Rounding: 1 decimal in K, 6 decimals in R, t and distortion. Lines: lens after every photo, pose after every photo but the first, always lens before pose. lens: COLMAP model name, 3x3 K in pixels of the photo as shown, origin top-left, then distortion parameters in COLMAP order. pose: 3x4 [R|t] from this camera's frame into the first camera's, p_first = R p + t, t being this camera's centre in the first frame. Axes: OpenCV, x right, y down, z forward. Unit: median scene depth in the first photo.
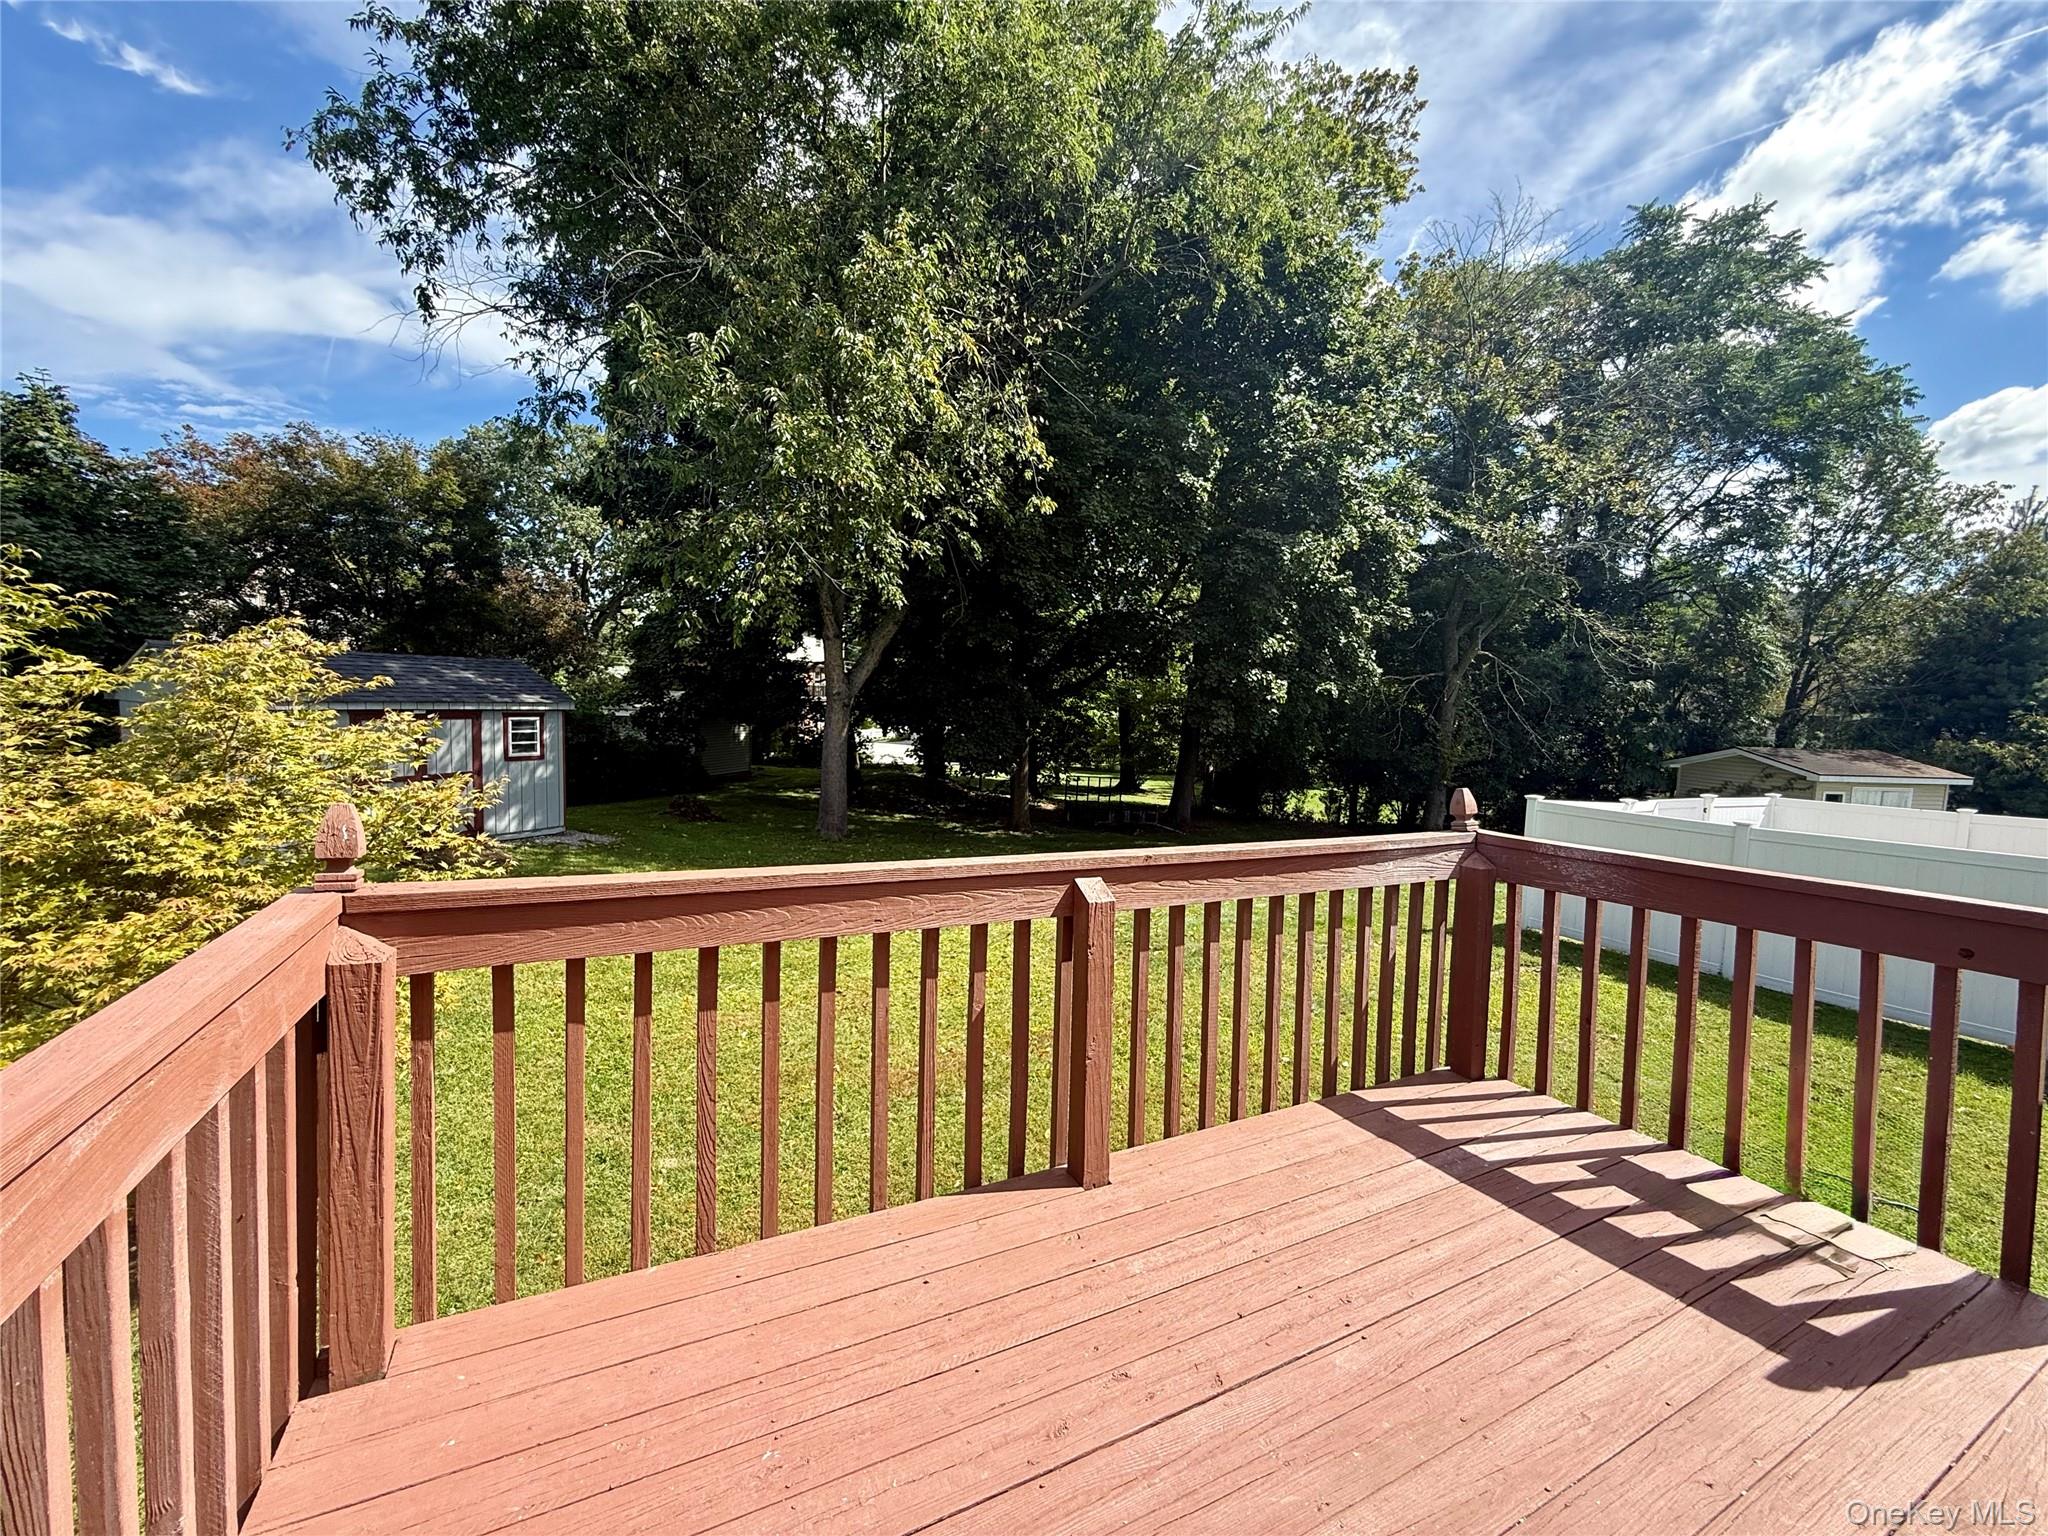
lens RADIAL K [[820.3, 0, 1025.0], [0, 820.3, 753.5], [0, 0, 1]] dist [-0.004376, 0.000124]
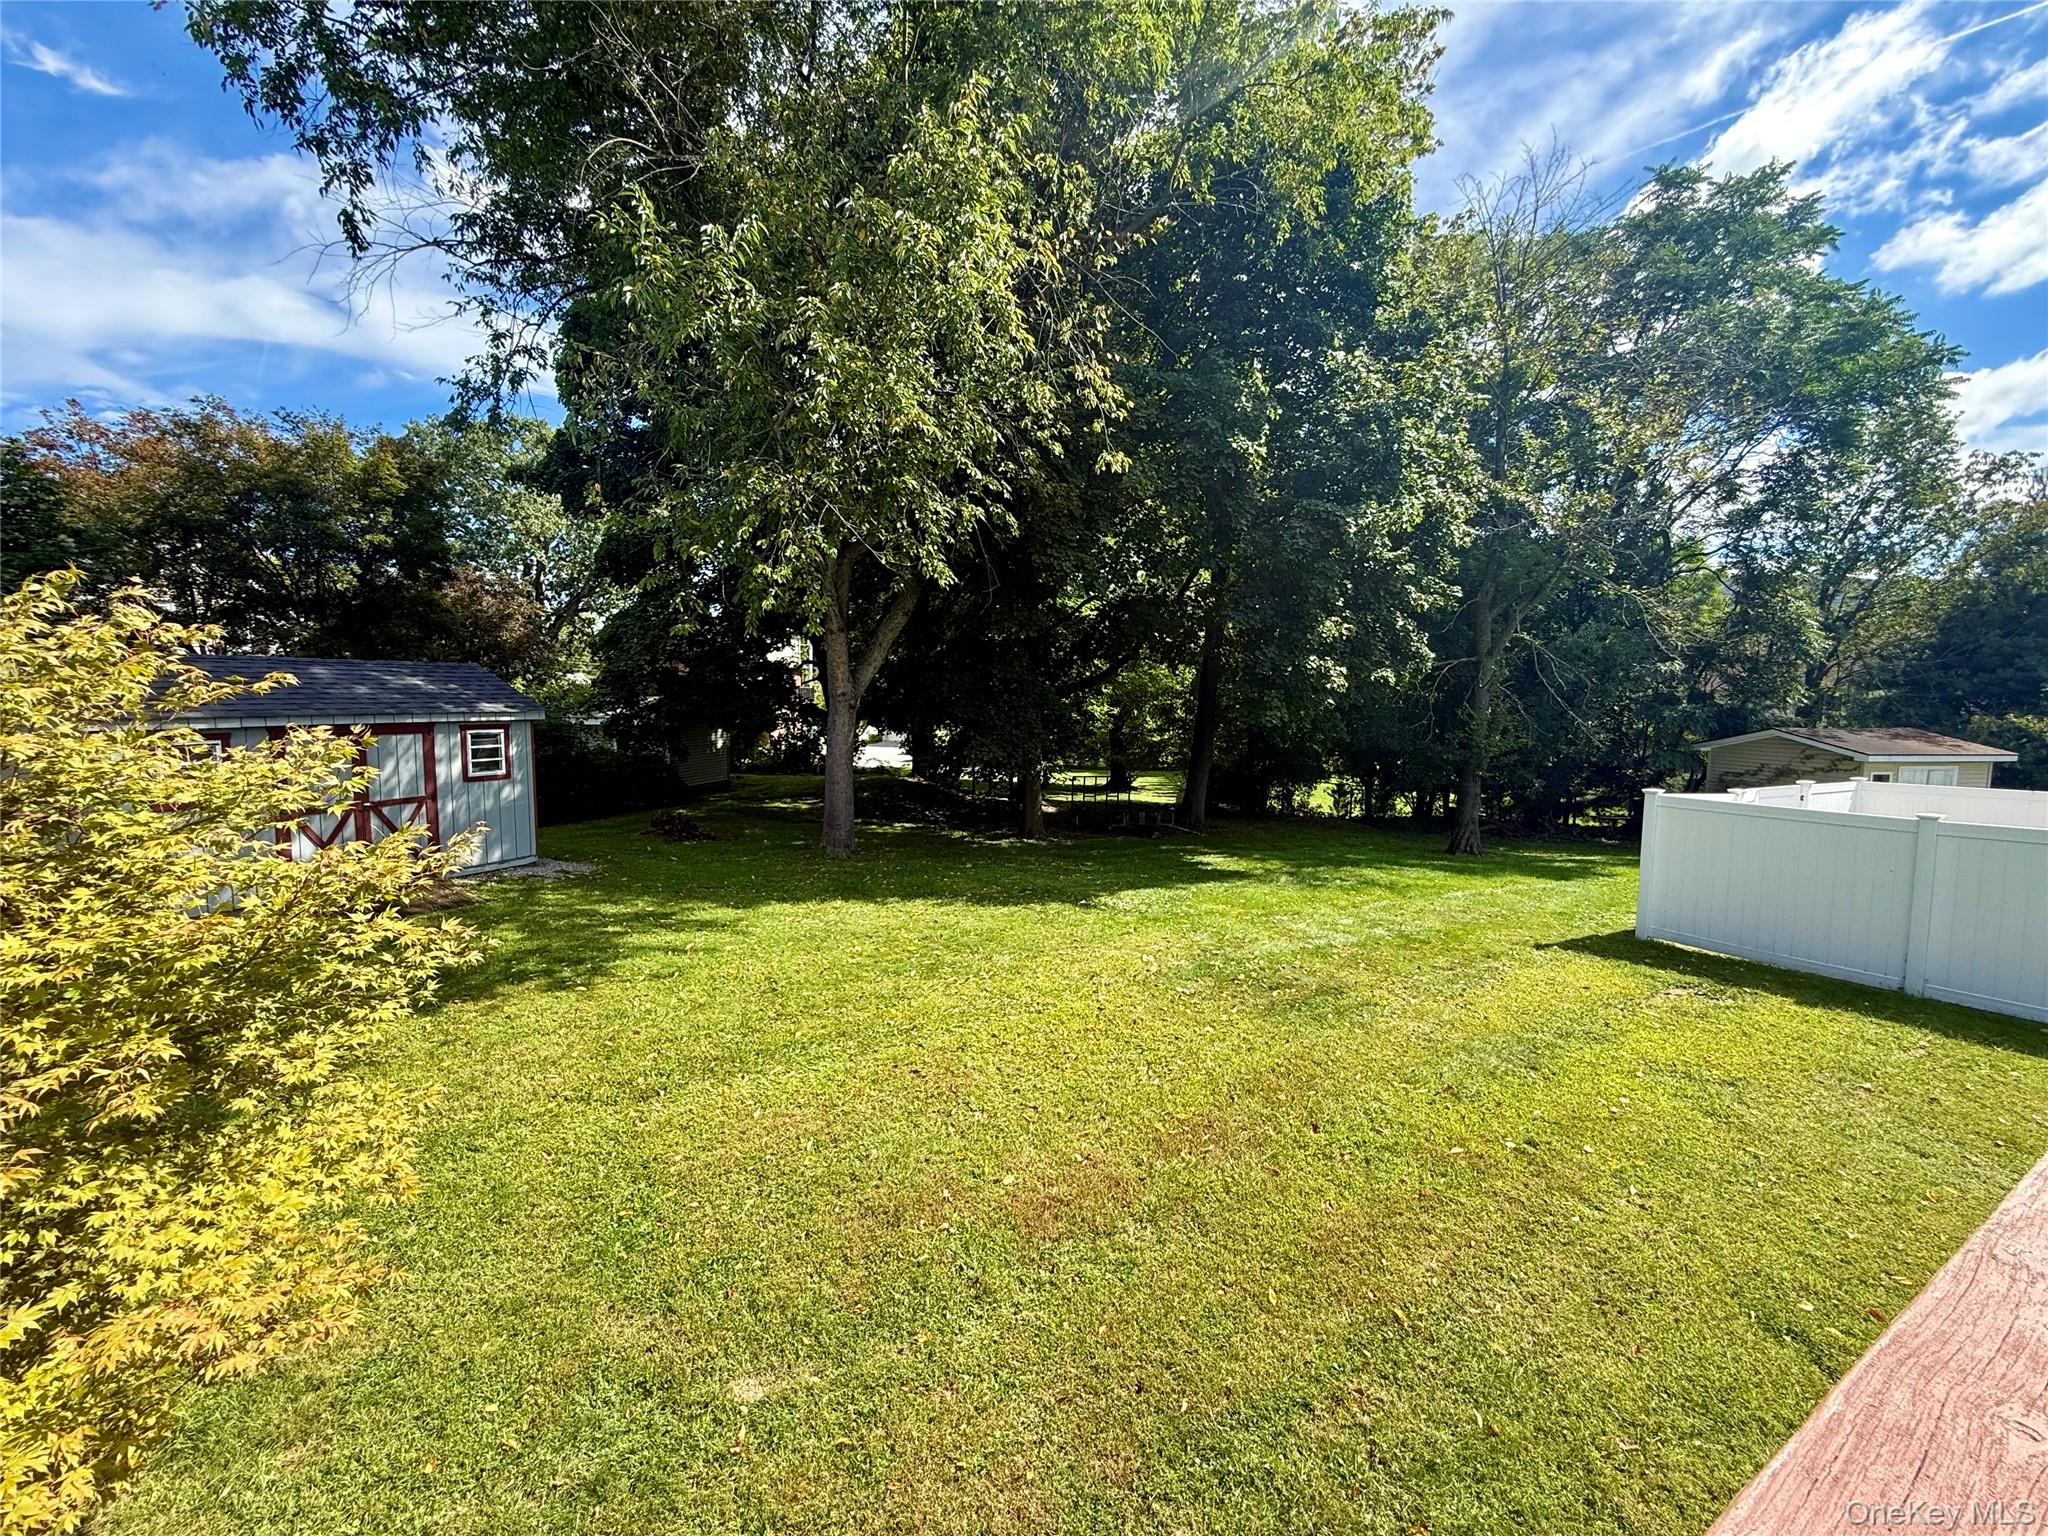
lens RADIAL K [[820.3, 0, 1025.7], [0, 820.3, 752.5], [0, 0, 1]] dist [-0.004376, 0.000124]
pose [[0.998808, -0.026435, 0.041030, -0.067177], [0.026388, 0.999650, 0.001692, -0.005485], [-0.041060, -0.000607, 0.999156, 0.098968]]
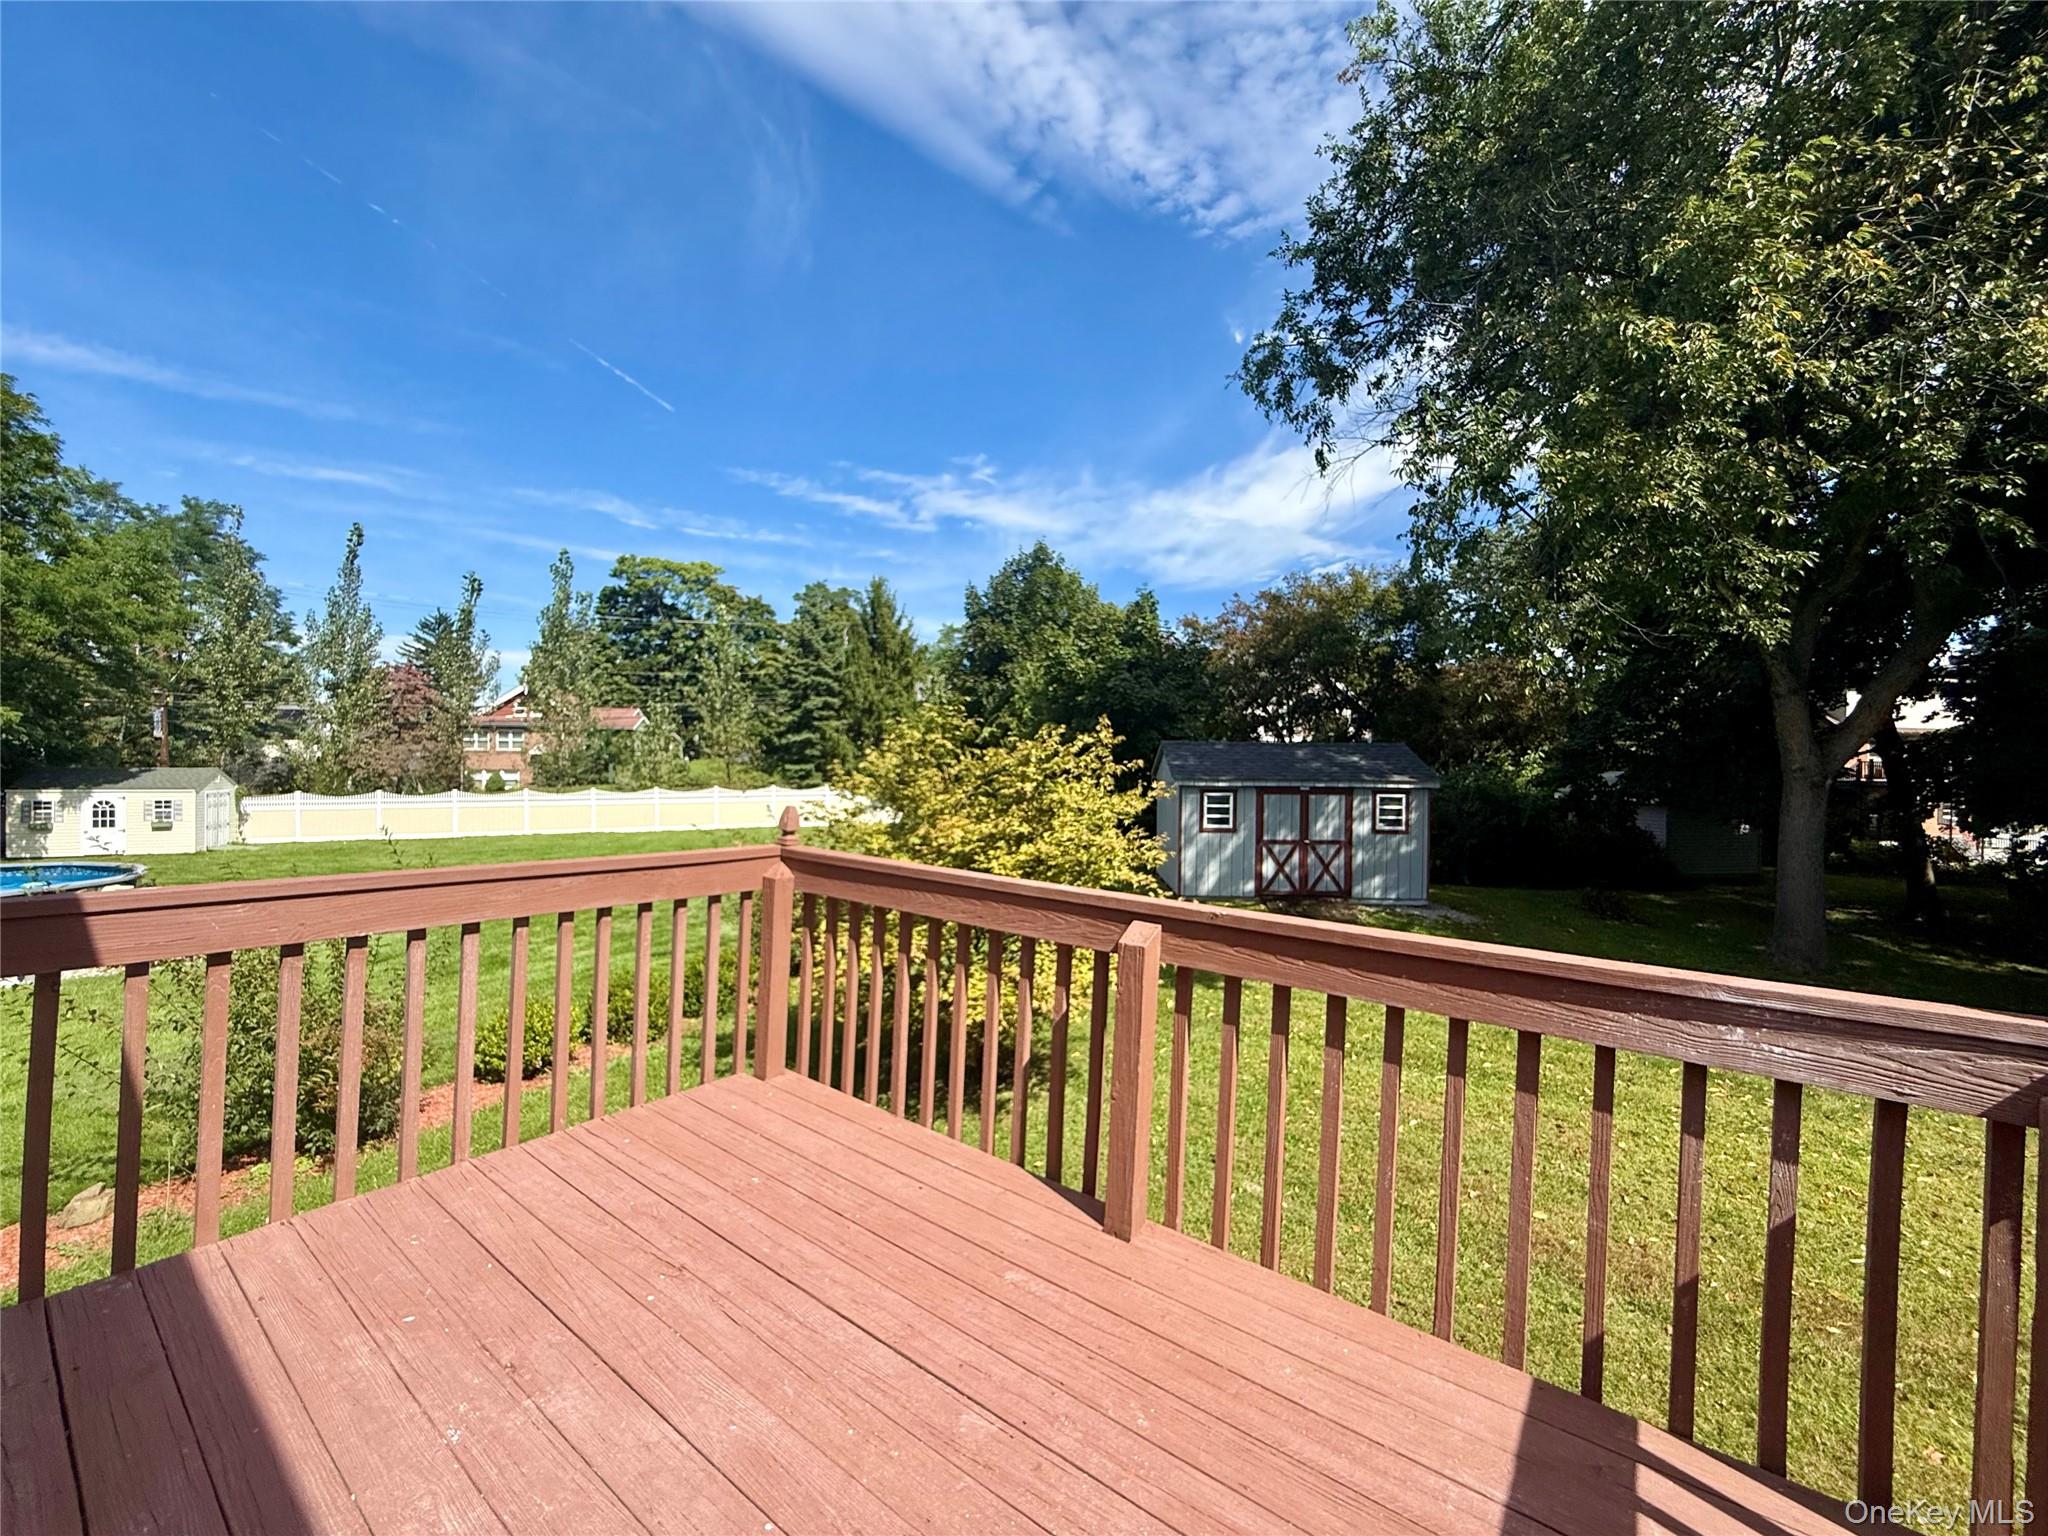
lens RADIAL K [[820.3, 0, 1018.2], [0, 820.3, 776.4], [0, 0, 1]] dist [-0.004376, 0.000124]
pose [[0.426533, -0.008378, -0.904433, 0.129971], [-0.061439, 0.997379, -0.038214, 0.002753], [0.902383, 0.071867, 0.424900, 0.060002]]
